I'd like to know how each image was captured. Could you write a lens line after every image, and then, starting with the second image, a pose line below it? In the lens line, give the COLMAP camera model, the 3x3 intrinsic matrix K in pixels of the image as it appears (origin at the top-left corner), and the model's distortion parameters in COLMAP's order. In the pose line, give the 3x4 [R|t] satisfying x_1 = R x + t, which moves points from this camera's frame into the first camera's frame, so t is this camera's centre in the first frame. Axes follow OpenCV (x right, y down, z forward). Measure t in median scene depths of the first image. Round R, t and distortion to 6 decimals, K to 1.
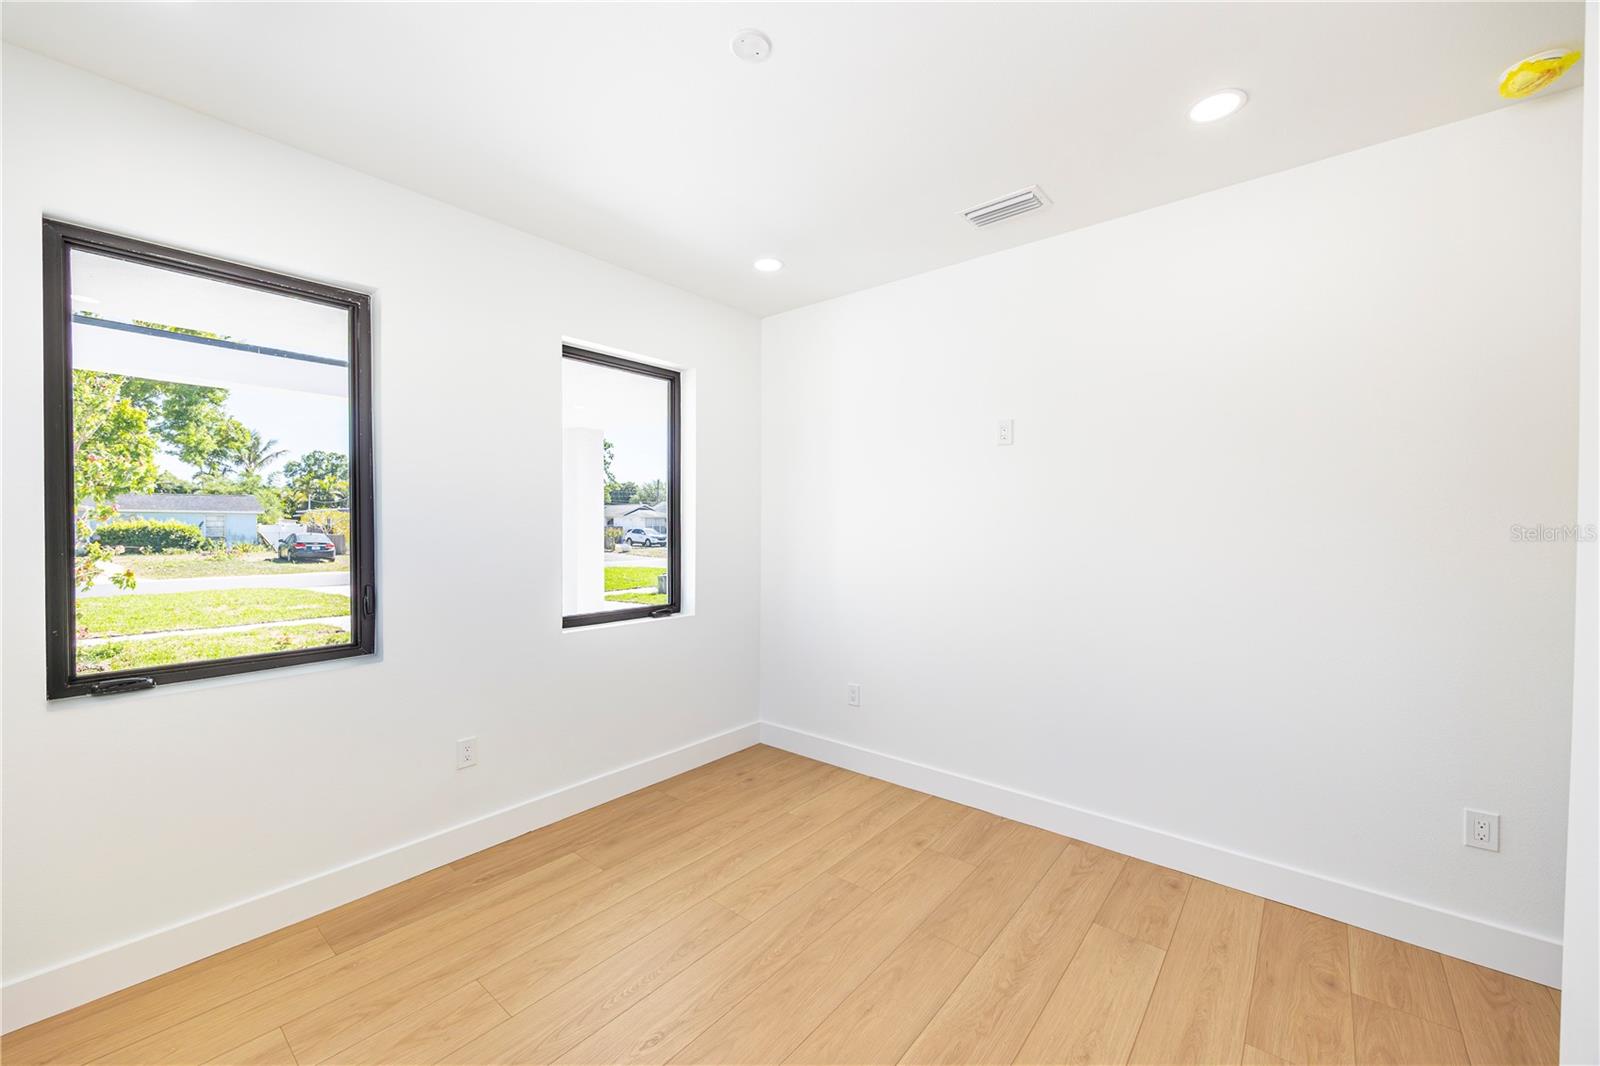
lens RADIAL K [[615.8, 0, 801.6], [0, 615.8, 541.9], [0, 0, 1]] dist [0.002636, -0.000023]
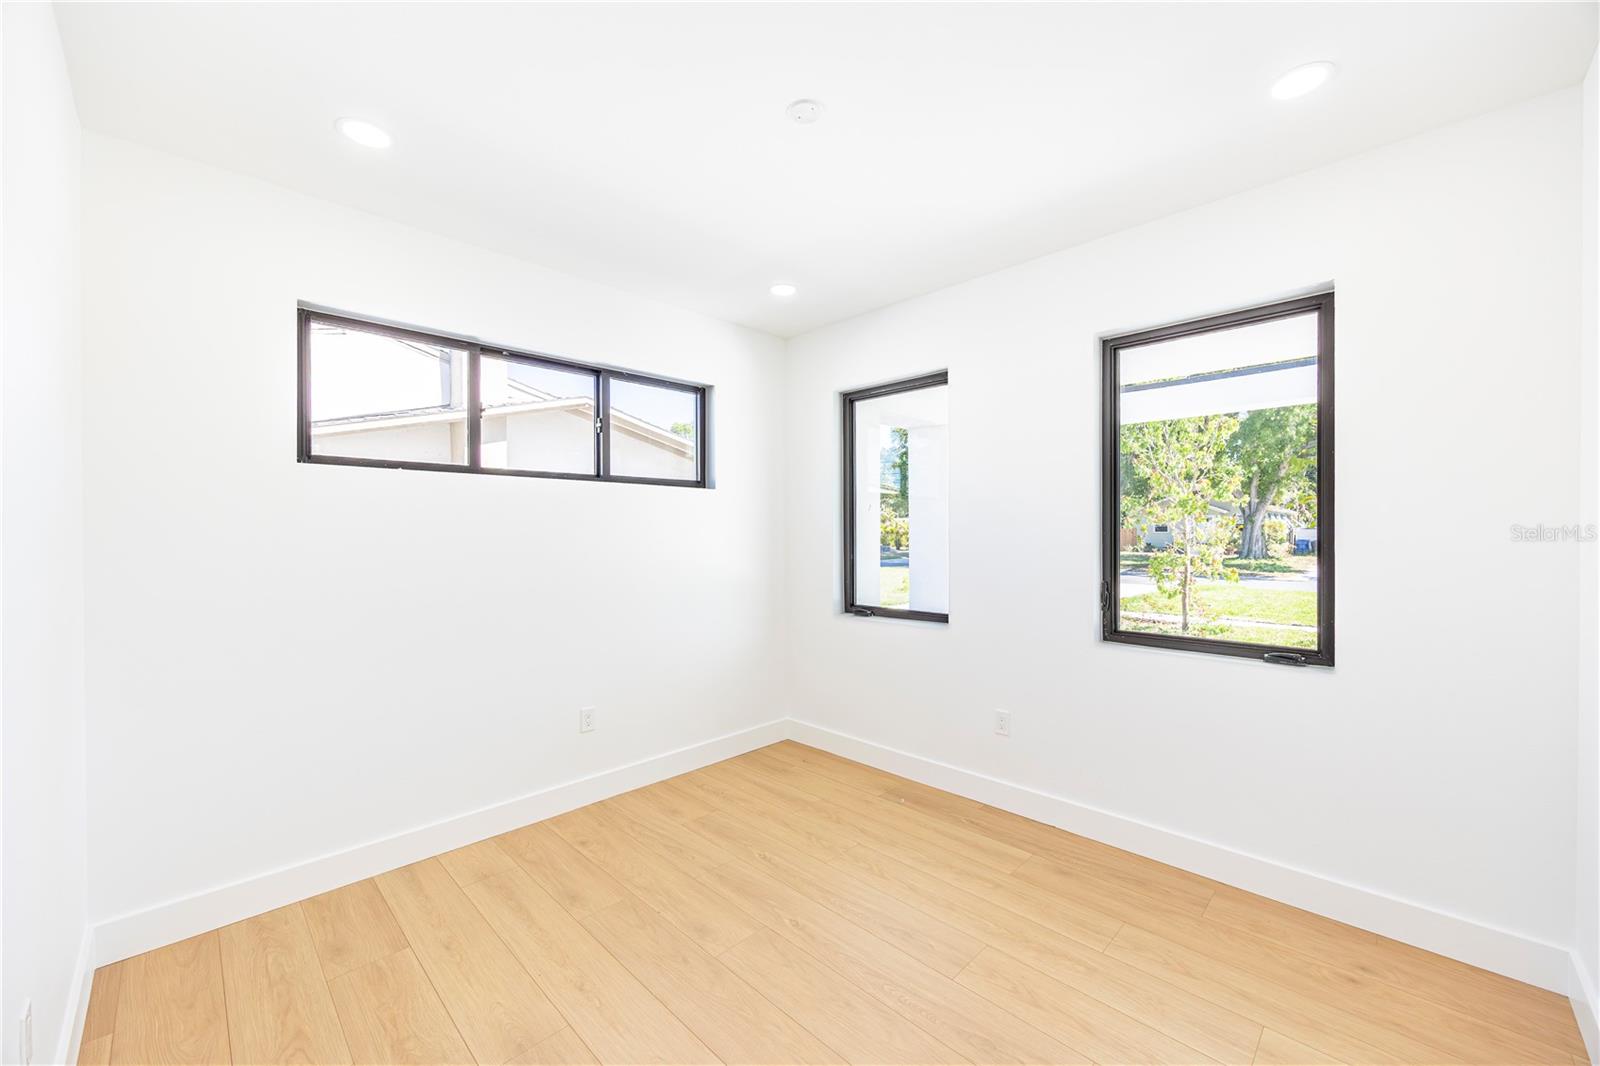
lens RADIAL K [[615.8, 0, 805.5], [0, 615.8, 526.3], [0, 0, 1]] dist [0.002636, -0.000023]
pose [[-0.075935, -0.005904, -0.997095, 0.698793], [-0.011805, 0.999918, -0.005022, -0.035268], [0.997043, 0.011390, -0.075999, 0.701316]]
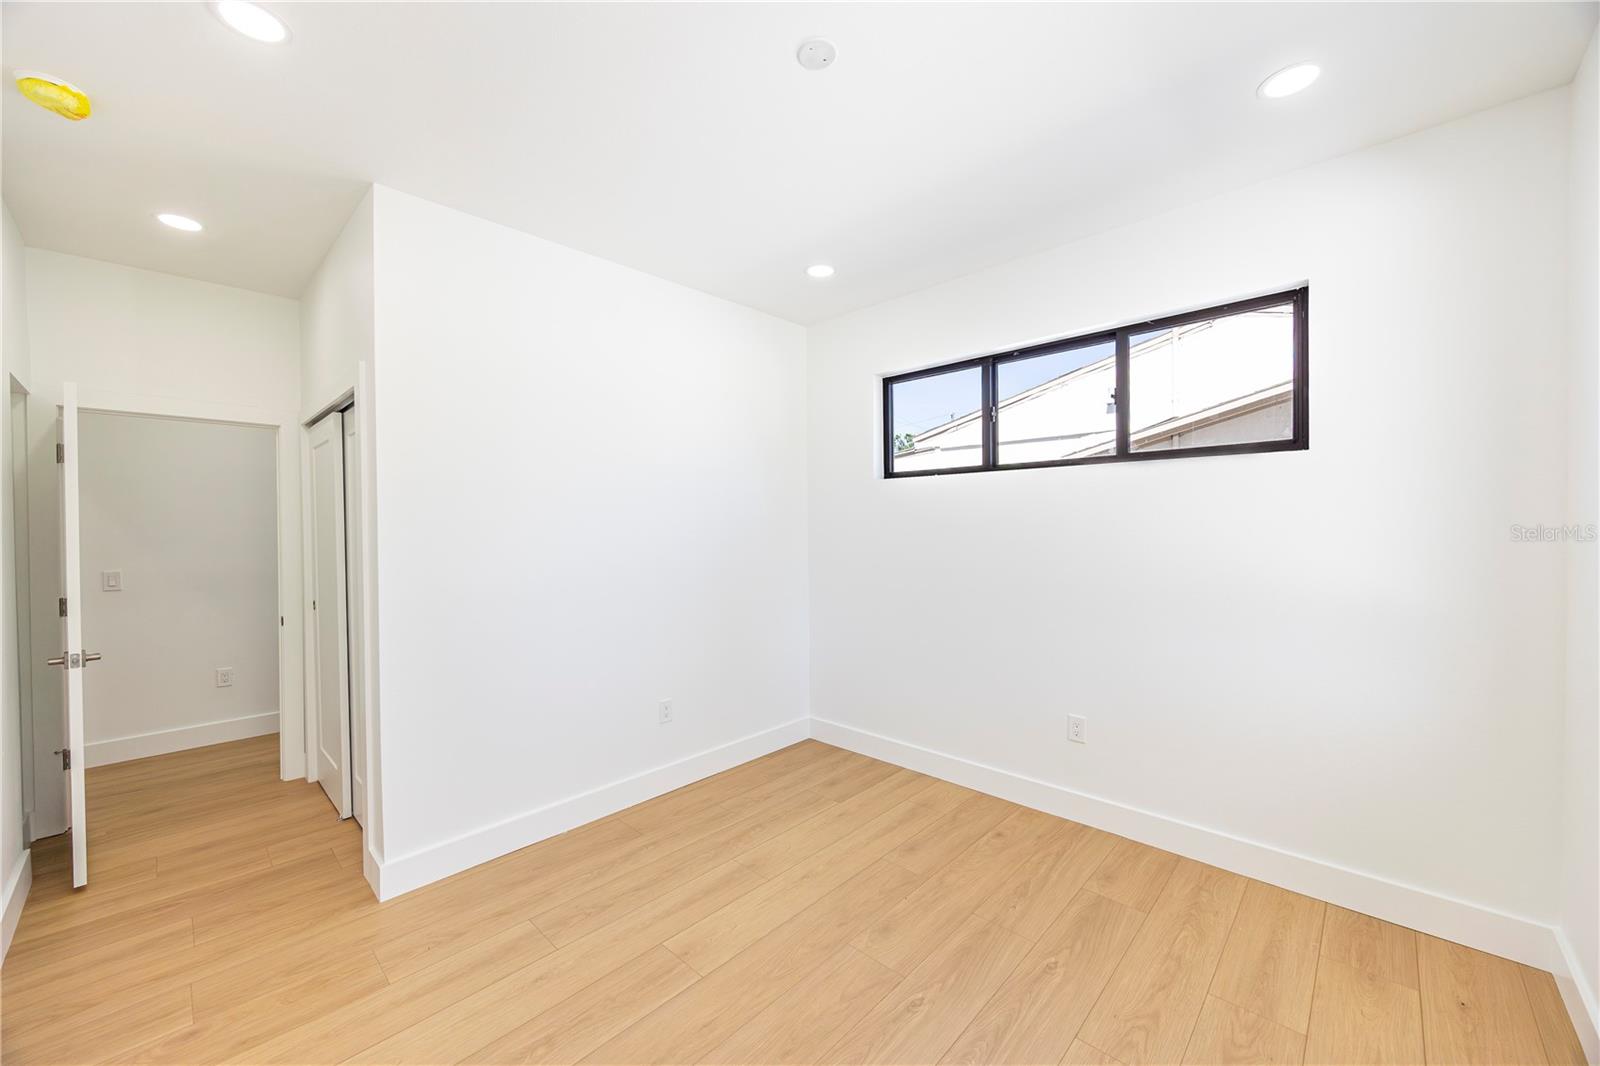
lens RADIAL K [[615.8, 0, 796.5], [0, 615.8, 528.9], [0, 0, 1]] dist [0.002636, -0.000023]
pose [[-0.997791, 0.011948, 0.065346, -0.075835], [0.013259, 0.999719, 0.019674, -0.042089], [-0.065092, 0.020497, -0.997669, 1.327179]]
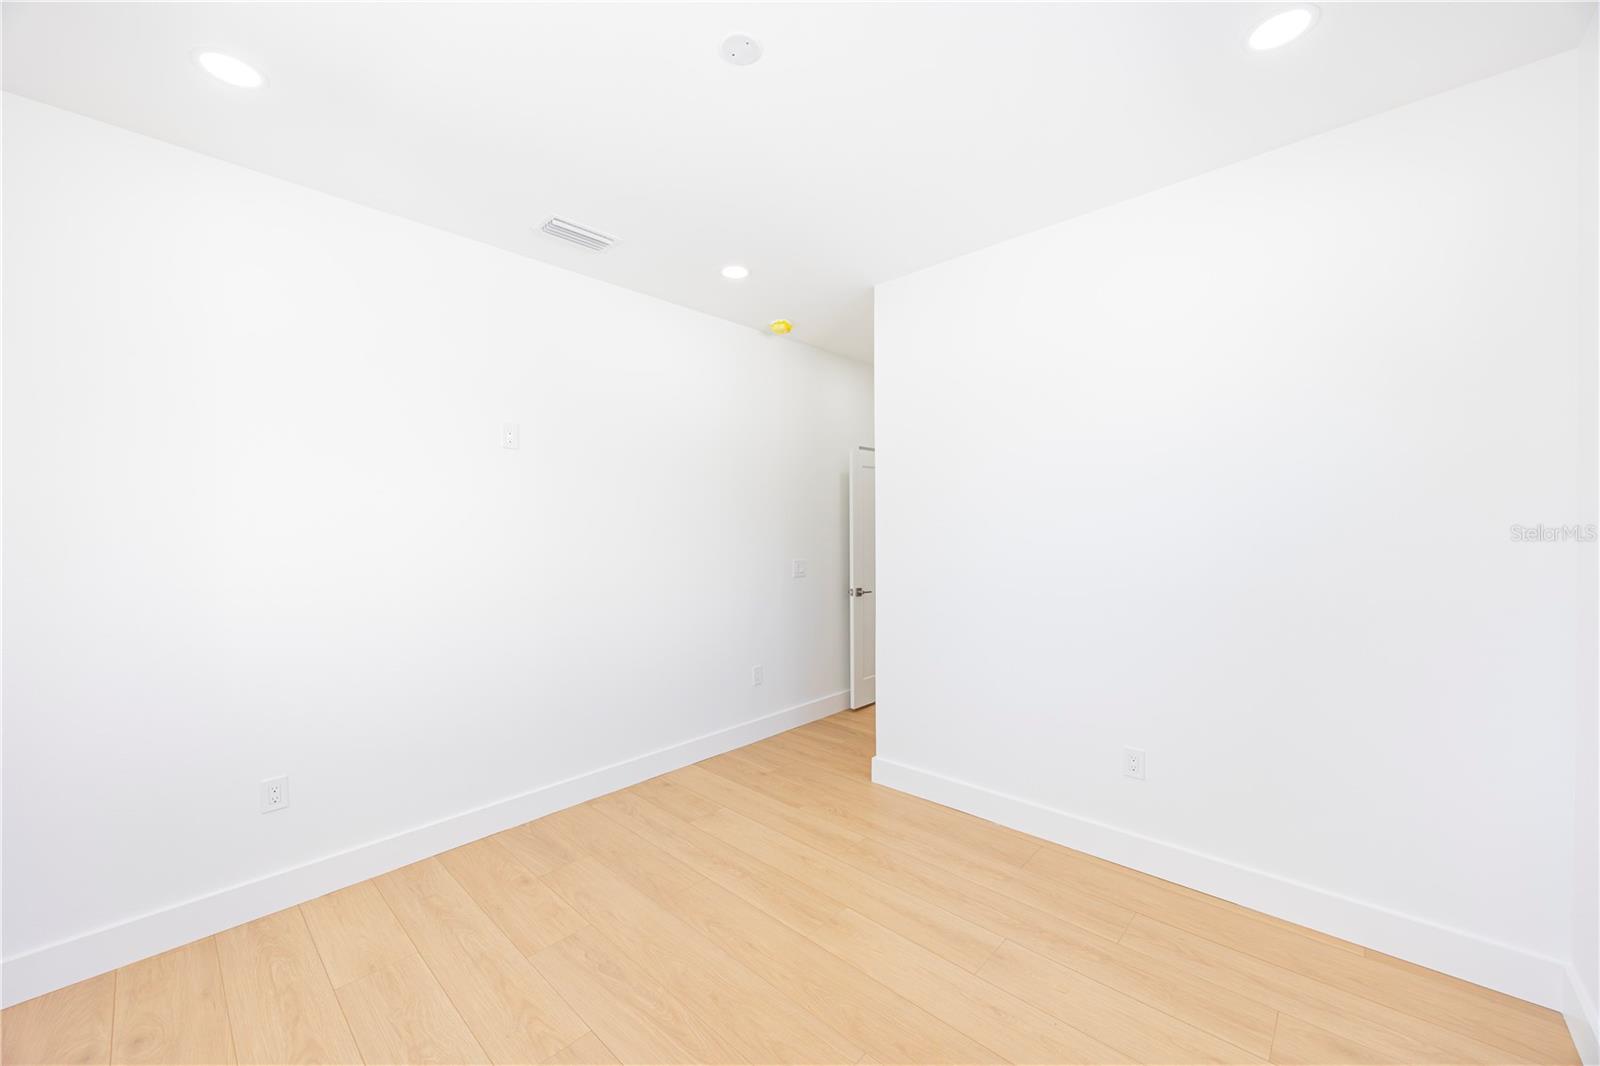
lens RADIAL K [[615.8, 0, 791.7], [0, 615.8, 540.2], [0, 0, 1]] dist [0.002636, -0.000023]
pose [[0.046189, -0.020827, 0.998716, -0.709415], [0.016584, 0.999661, 0.020079, -0.026433], [-0.998795, 0.015635, 0.046518, 0.572908]]
